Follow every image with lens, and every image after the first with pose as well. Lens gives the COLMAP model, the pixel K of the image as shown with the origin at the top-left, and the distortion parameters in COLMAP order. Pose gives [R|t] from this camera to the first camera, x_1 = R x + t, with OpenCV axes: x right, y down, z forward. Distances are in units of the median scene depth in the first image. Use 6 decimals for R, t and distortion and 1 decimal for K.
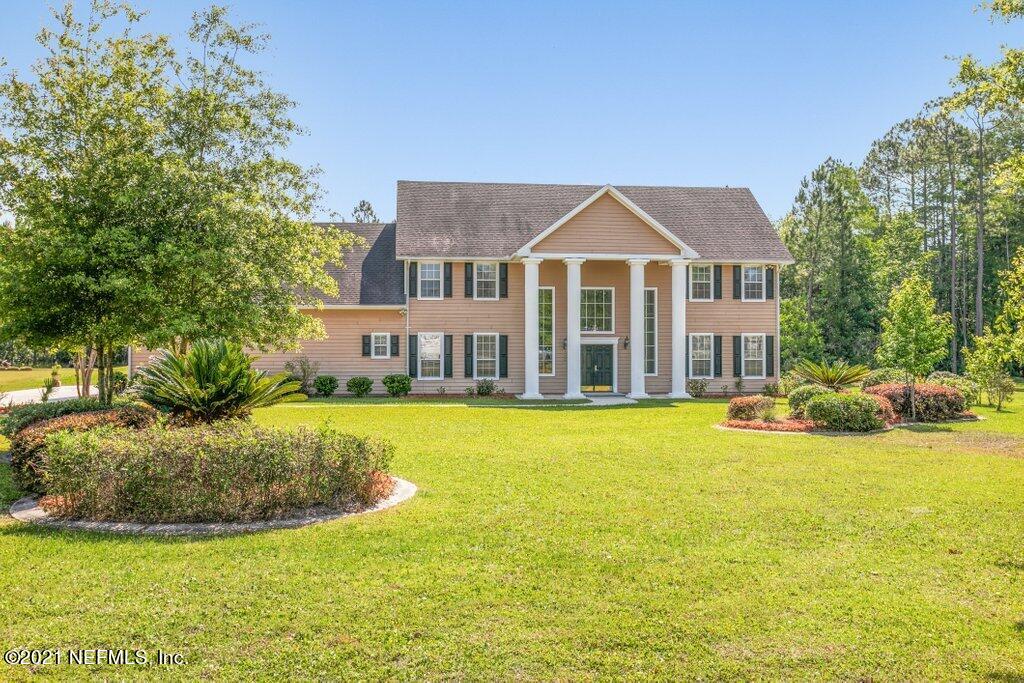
lens RADIAL K [[940.9, 0, 514.2], [0, 940.9, 335.6], [0, 0, 1]] dist [0.018995, 0.000000]
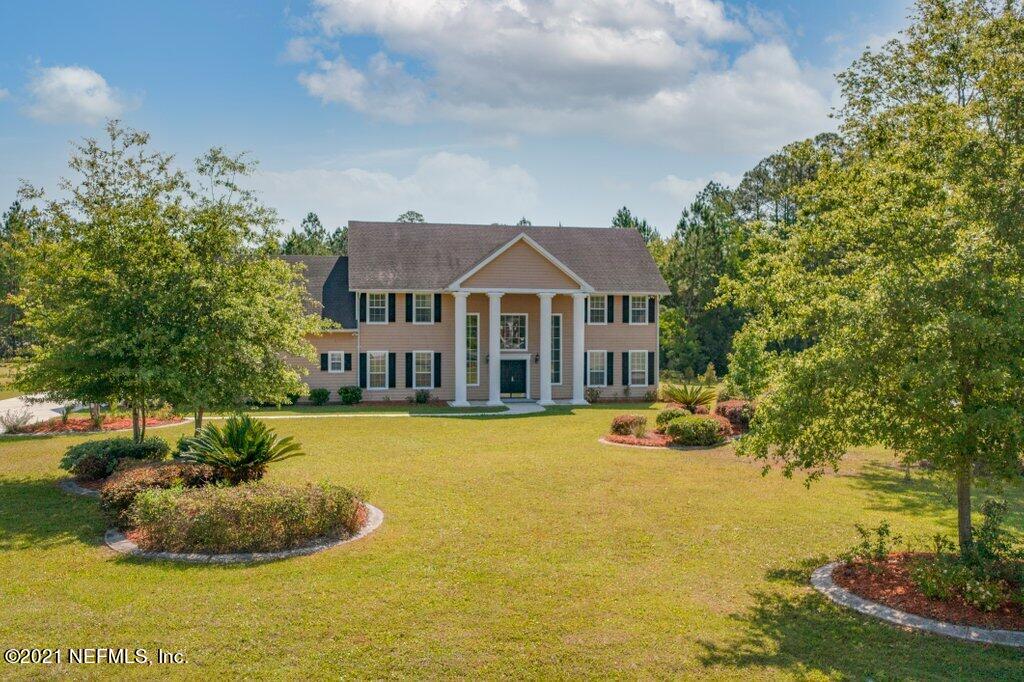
lens RADIAL K [[833.8, 0, 511.1], [0, 833.8, 347.0], [0, 0, 1]] dist [0.004194, 0.010841]
pose [[0.996741, -0.001408, 0.080650, -0.003516], [-0.001228, 0.999467, 0.032626, -0.044737], [-0.080653, -0.032619, 0.996208, -0.092249]]
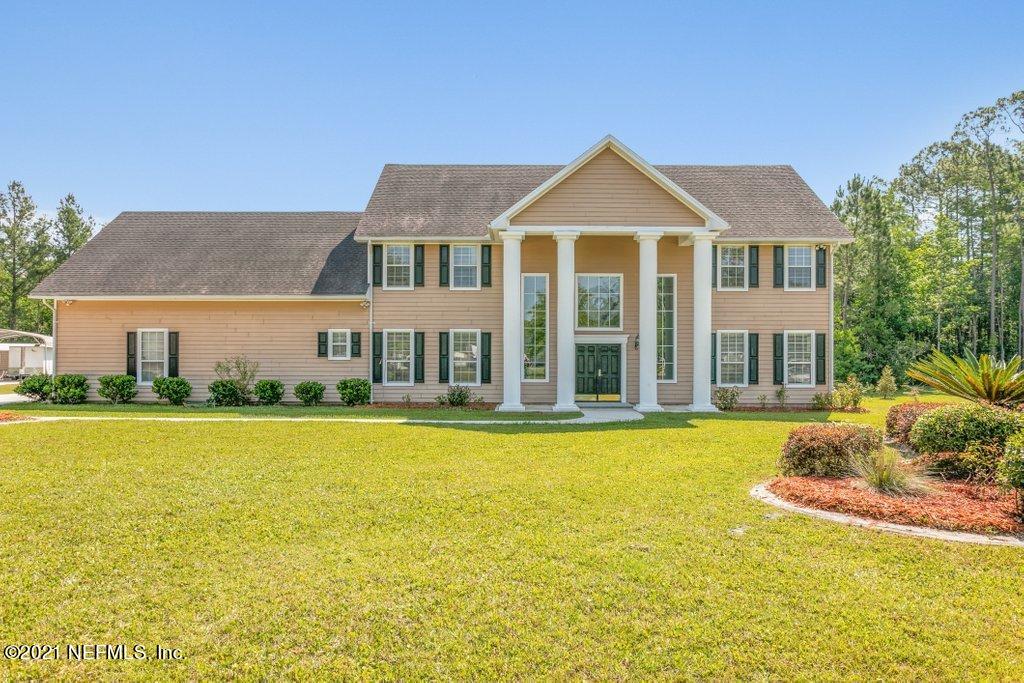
lens RADIAL K [[695.9, 0, 514.8], [0, 695.9, 357.5], [0, 0, 1]] dist [0.005112, 0.012273]
pose [[0.993955, 0.002753, -0.109752, 0.083008], [-0.002014, 0.999975, 0.006848, 0.017990], [0.109768, -0.006586, 0.993935, 0.405981]]
